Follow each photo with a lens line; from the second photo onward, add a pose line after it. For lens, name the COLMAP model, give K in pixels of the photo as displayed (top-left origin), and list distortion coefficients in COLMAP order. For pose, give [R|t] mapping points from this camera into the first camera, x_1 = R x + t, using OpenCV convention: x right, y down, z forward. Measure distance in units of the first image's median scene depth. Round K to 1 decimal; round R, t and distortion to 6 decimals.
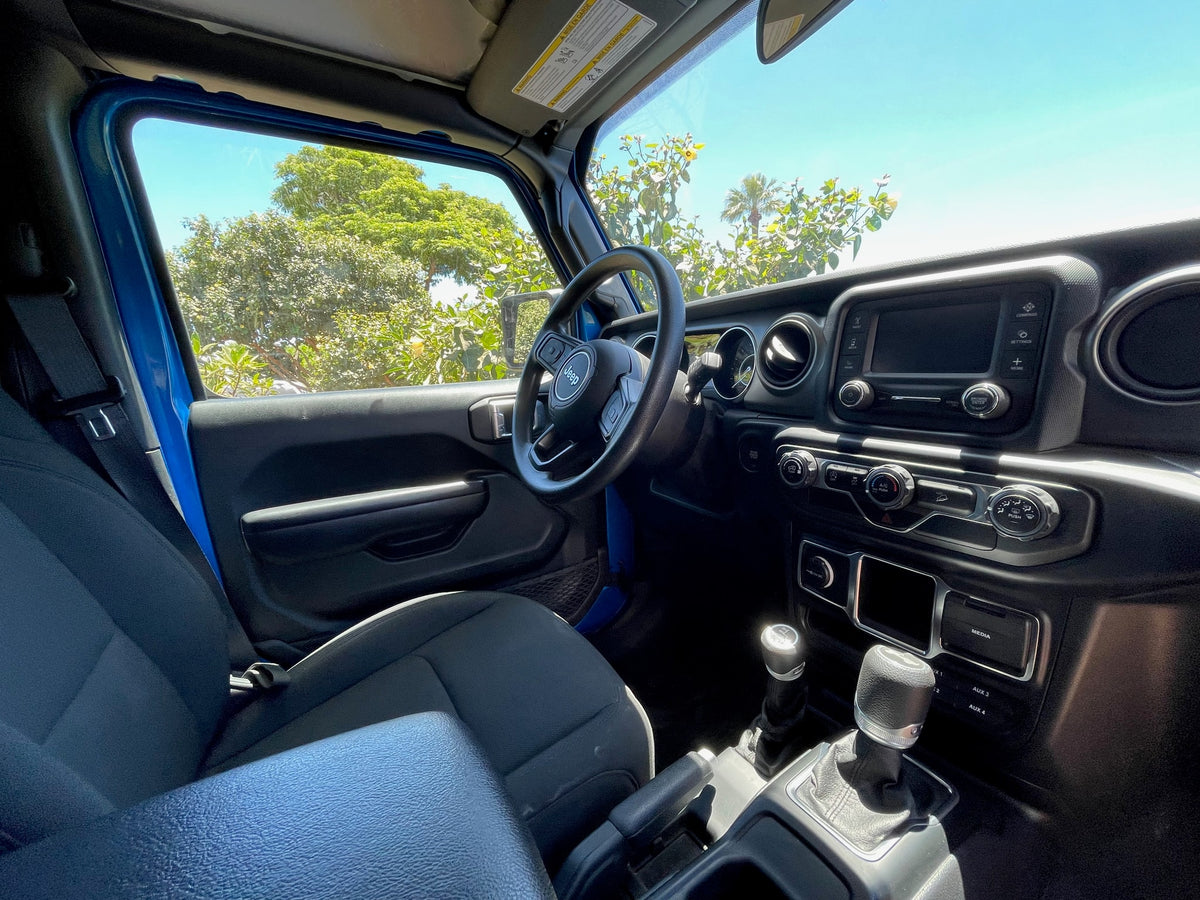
lens RADIAL K [[487.9, 0, 596.3], [0, 487.9, 450.2], [0, 0, 1]] dist [-0.003061, 0.000789]
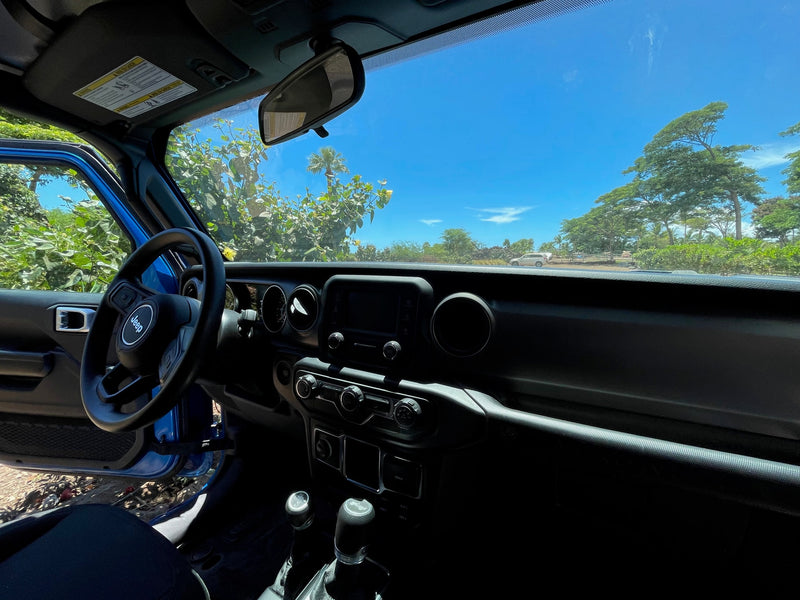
lens RADIAL K [[325.2, 0, 400.4], [0, 325.2, 299.6], [0, 0, 1]] dist [-0.003061, 0.000789]
pose [[0.871639, -0.012883, 0.489980, 0.141937], [0.045462, 0.997470, -0.054646, -0.148074], [-0.488036, 0.069907, 0.870019, -0.069563]]
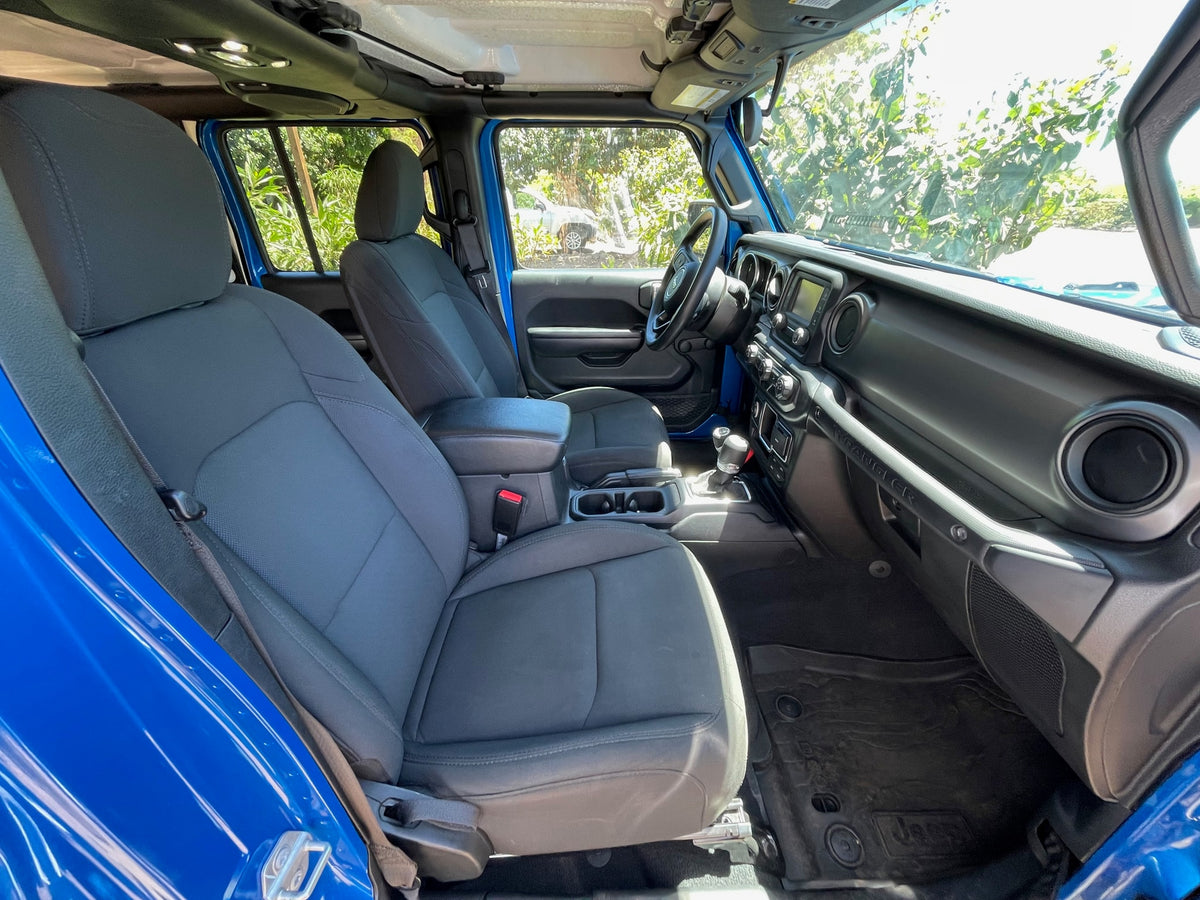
lens RADIAL K [[487.9, 0, 602.6], [0, 487.9, 451.0], [0, 0, 1]] dist [-0.003061, 0.000789]
pose [[0.860270, 0.276716, -0.428211, 0.728033], [-0.130010, 0.931191, 0.340559, -0.162984], [0.492984, -0.237301, 0.837051, -0.885470]]
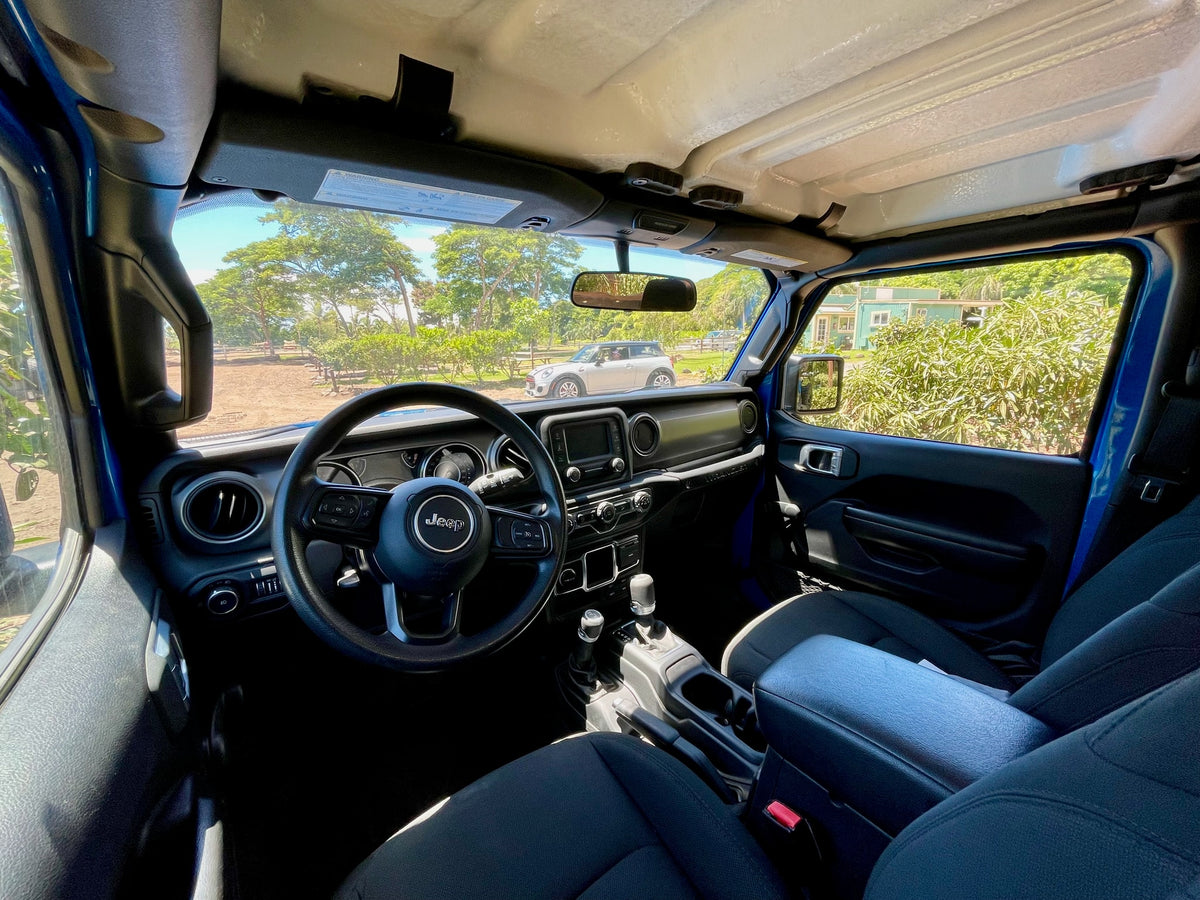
lens RADIAL K [[487.9, 0, 600.8], [0, 487.9, 454.2], [0, 0, 1]] dist [-0.003061, 0.000789]
pose [[-0.114816, -0.173924, 0.978043, -1.030196], [0.212125, 0.957553, 0.195182, -0.424858], [-0.970474, 0.229877, -0.073049, 0.818462]]
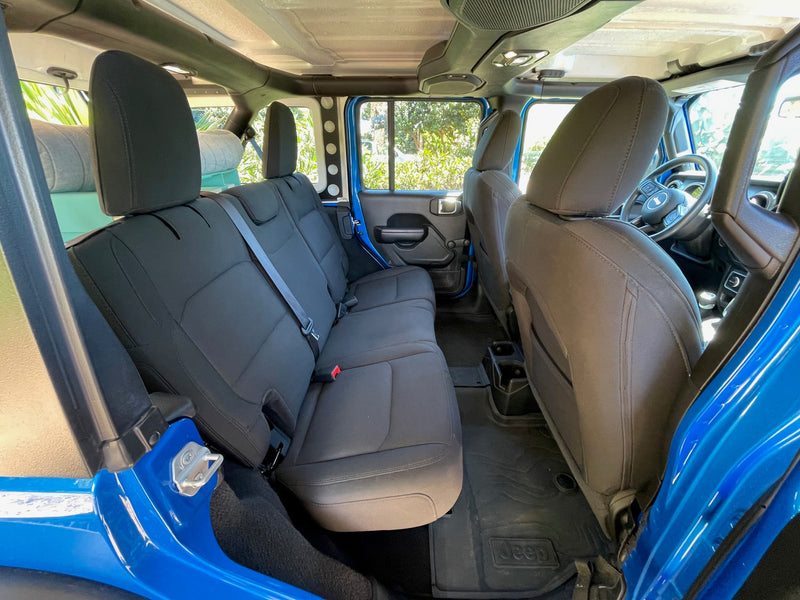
lens RADIAL K [[325.2, 0, 395.0], [0, 325.2, 298.1], [0, 0, 1]] dist [-0.003061, 0.000789]
pose [[0.833397, 0.285581, -0.473172, -0.287055], [-0.153196, 0.941971, 0.298700, 0.055799], [0.531018, -0.176448, 0.828786, -1.623277]]
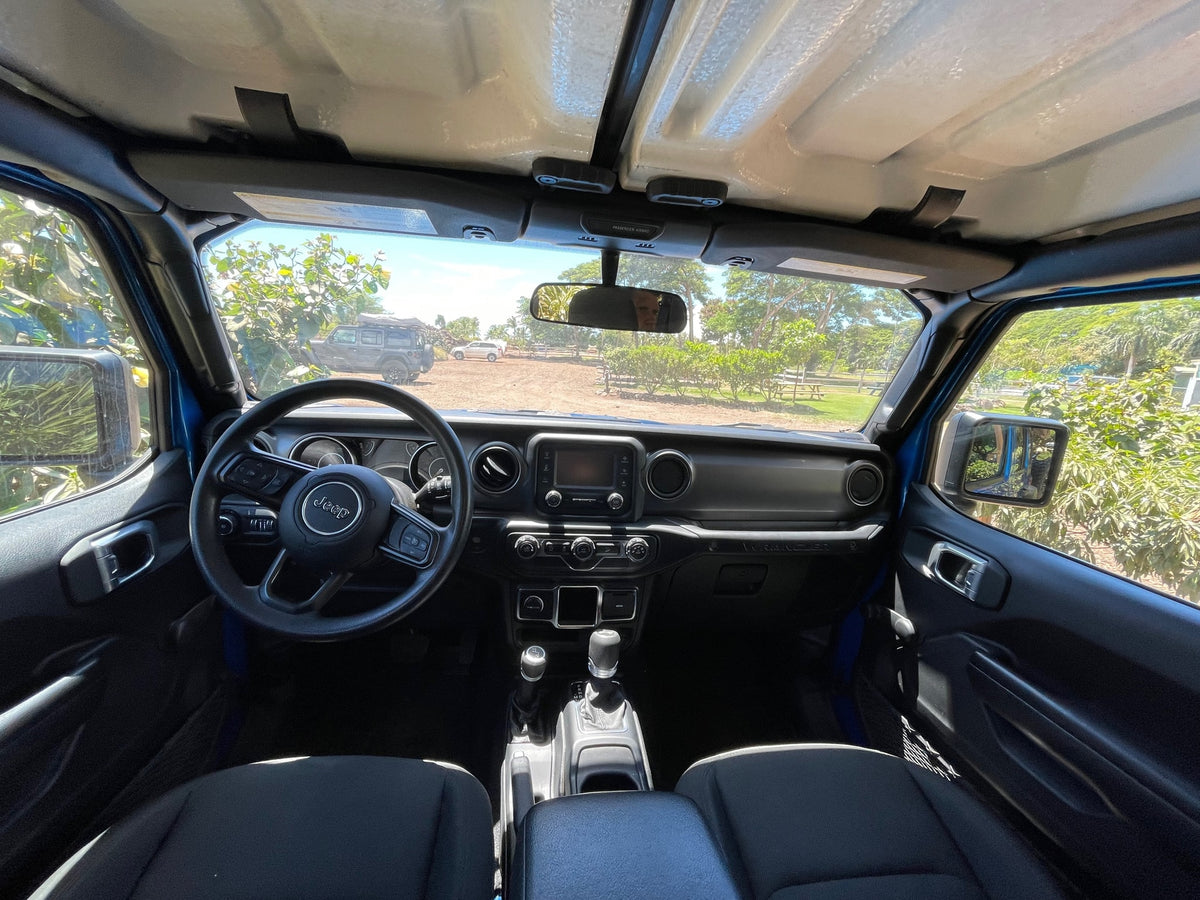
lens RADIAL K [[487.9, 0, 599.0], [0, 487.9, 454.1], [0, 0, 1]] dist [-0.003061, 0.000789]
pose [[0.417540, -0.109216, 0.902071, -0.761350], [0.081252, 0.993261, 0.082648, -0.323907], [-0.905018, 0.038786, 0.423601, 0.093749]]
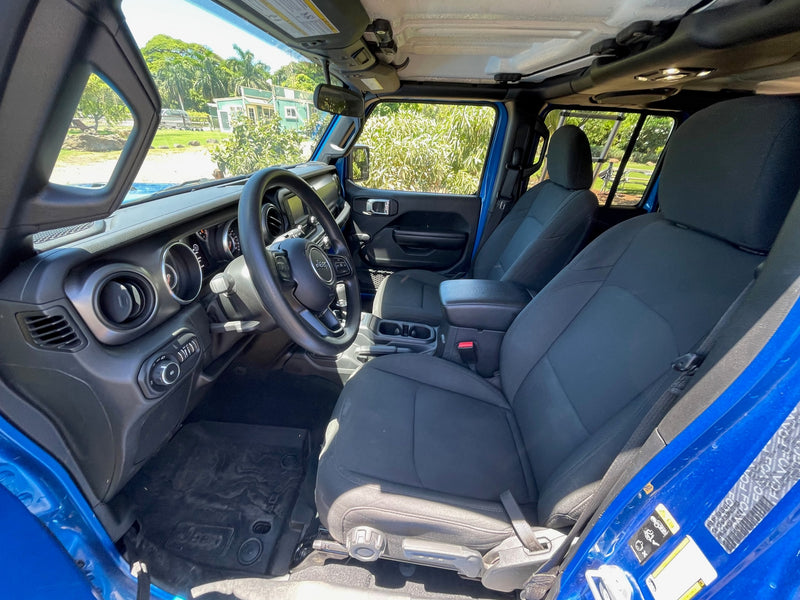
lens RADIAL K [[325.2, 0, 396.2], [0, 325.2, 298.9], [0, 0, 1]] dist [-0.003061, 0.000789]
pose [[-0.795570, -0.271176, 0.541786, -0.821233], [0.102973, 0.820709, 0.561991, -0.631088], [-0.597047, 0.502892, -0.625007, 1.642524]]
